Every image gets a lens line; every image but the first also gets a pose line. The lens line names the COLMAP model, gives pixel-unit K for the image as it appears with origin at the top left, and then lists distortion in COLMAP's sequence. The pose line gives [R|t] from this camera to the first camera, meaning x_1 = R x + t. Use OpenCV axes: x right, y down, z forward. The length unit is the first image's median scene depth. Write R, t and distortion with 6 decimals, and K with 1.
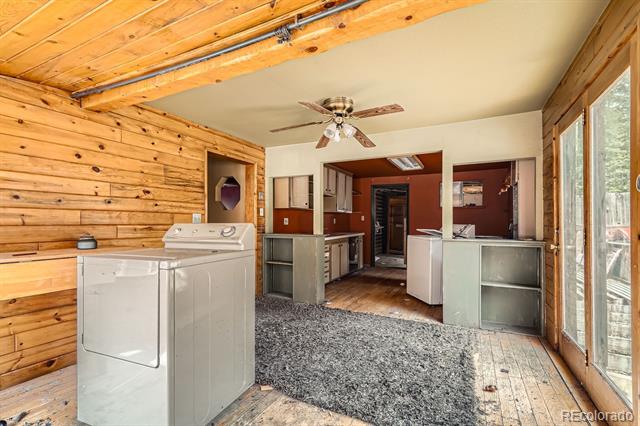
lens RADIAL K [[296.9, 0, 319.0], [0, 296.9, 218.0], [0, 0, 1]] dist [-0.003507, -0.000416]
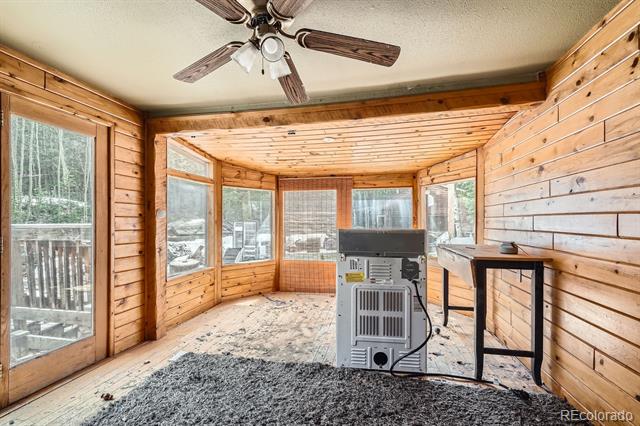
lens RADIAL K [[296.9, 0, 317.6], [0, 296.9, 219.2], [0, 0, 1]] dist [-0.003507, -0.000416]
pose [[-0.967204, -0.000666, -0.253999, 0.111815], [0.005122, 0.999742, -0.022126, 0.003193], [0.253948, -0.022701, -0.966951, 1.574437]]
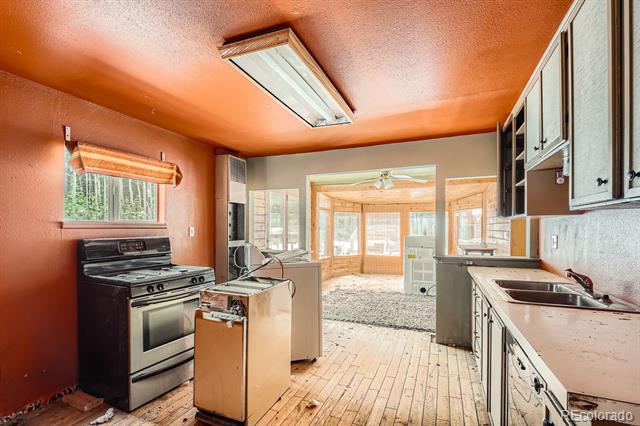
lens RADIAL K [[296.9, 0, 306.8], [0, 296.9, 230.2], [0, 0, 1]] dist [-0.003507, -0.000416]
pose [[-0.998878, -0.000924, -0.047357, 0.594349], [-0.000292, 0.999911, -0.013354, 0.003008], [0.047365, -0.013325, -0.998789, 2.742054]]
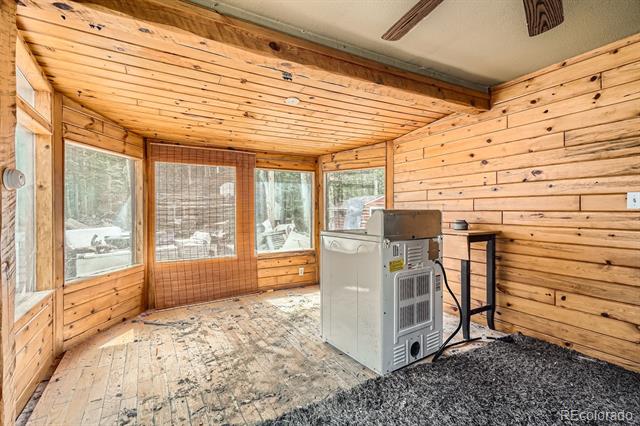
lens RADIAL K [[296.9, 0, 320.6], [0, 296.9, 210.4], [0, 0, 1]] dist [-0.003507, -0.000416]
pose [[-0.544791, 0.001879, -0.838570, 0.517149], [0.019773, 0.999748, -0.010605, 0.019641], [0.838339, -0.022358, -0.544691, 1.018198]]
